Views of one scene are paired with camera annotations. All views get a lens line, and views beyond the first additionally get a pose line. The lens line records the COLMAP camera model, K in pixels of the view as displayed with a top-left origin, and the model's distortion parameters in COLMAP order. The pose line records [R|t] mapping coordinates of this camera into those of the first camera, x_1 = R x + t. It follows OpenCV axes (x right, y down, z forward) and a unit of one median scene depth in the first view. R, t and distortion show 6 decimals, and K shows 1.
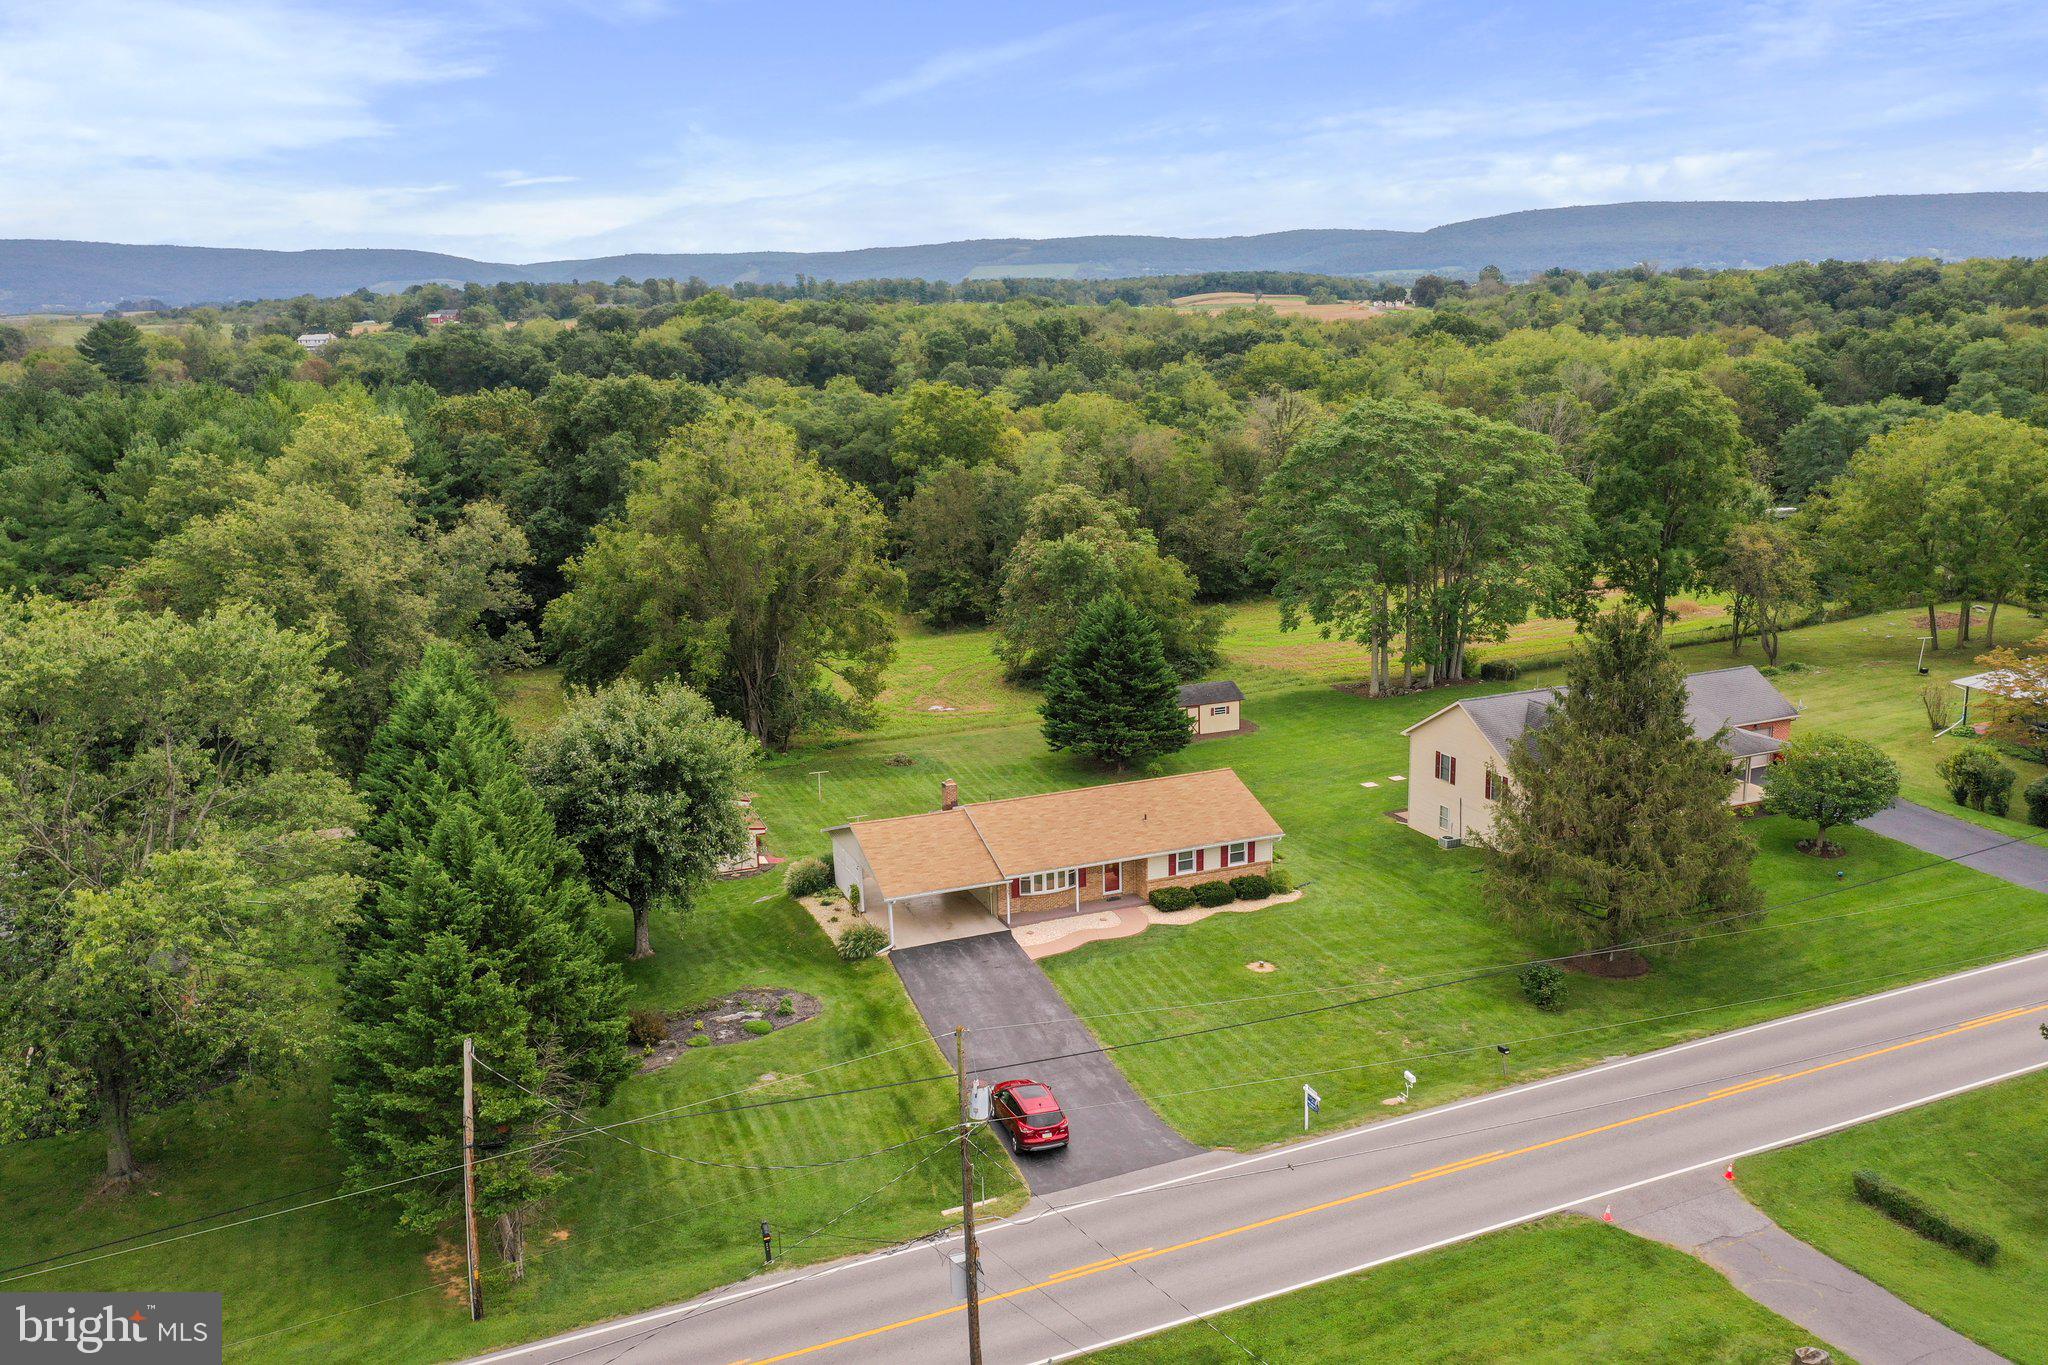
lens RADIAL K [[1613.7, 0, 1028.7], [0, 1613.7, 688.5], [0, 0, 1]] dist [0.005871, 0.003322]
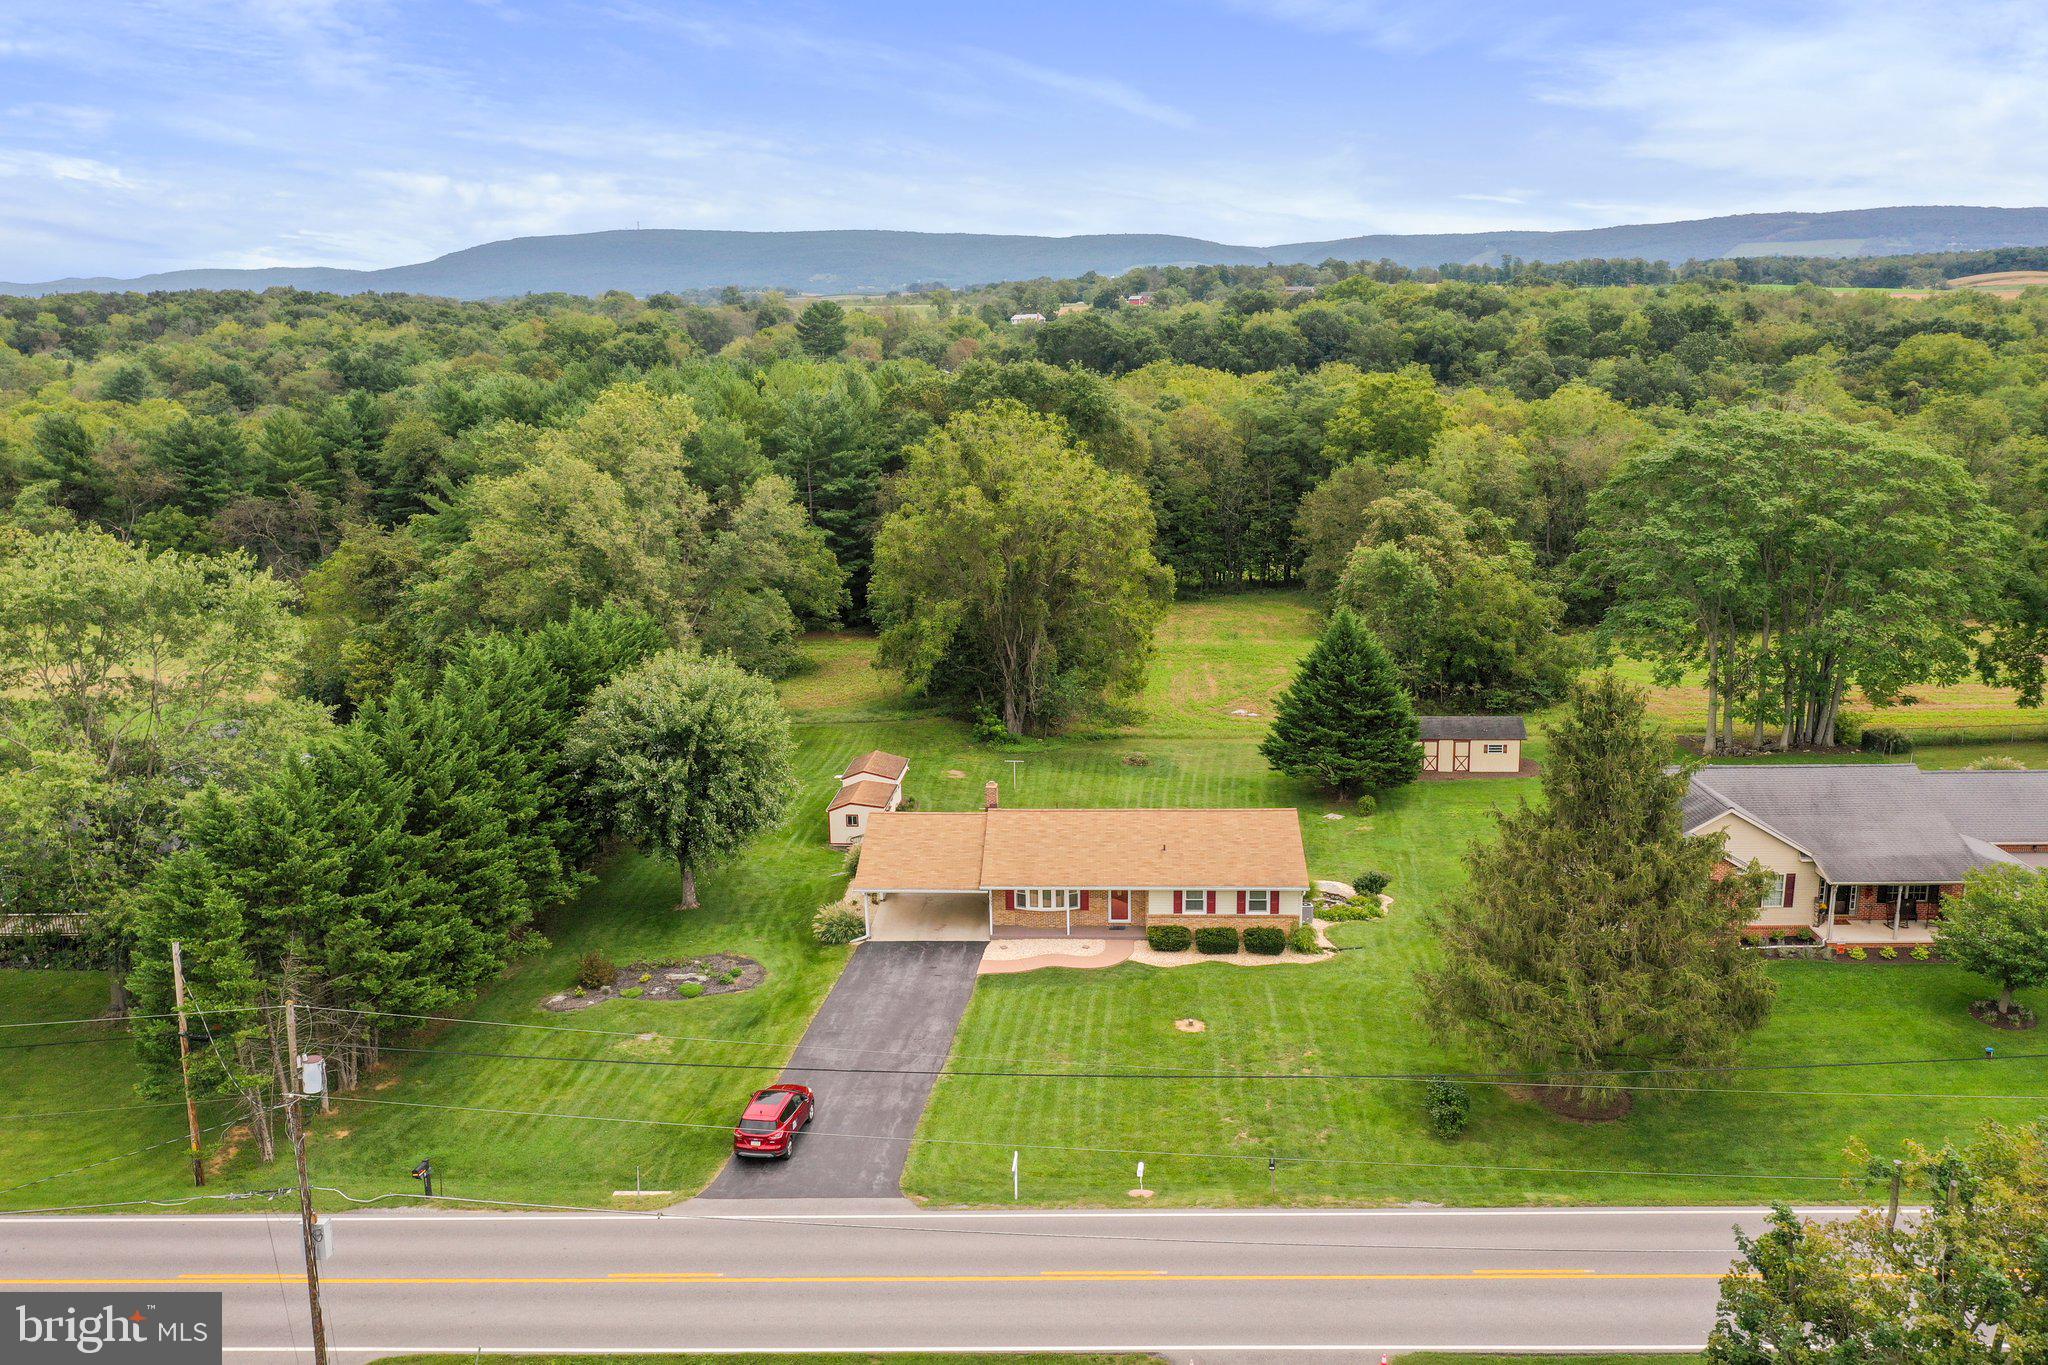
lens RADIAL K [[1613.7, 0, 1028.7], [0, 1613.7, 688.5], [0, 0, 1]] dist [0.005871, 0.003322]
pose [[0.907301, 0.103216, -0.407617, 0.371655], [-0.098710, 0.994597, 0.032136, -0.034742], [0.408731, 0.011079, 0.912588, 0.108195]]
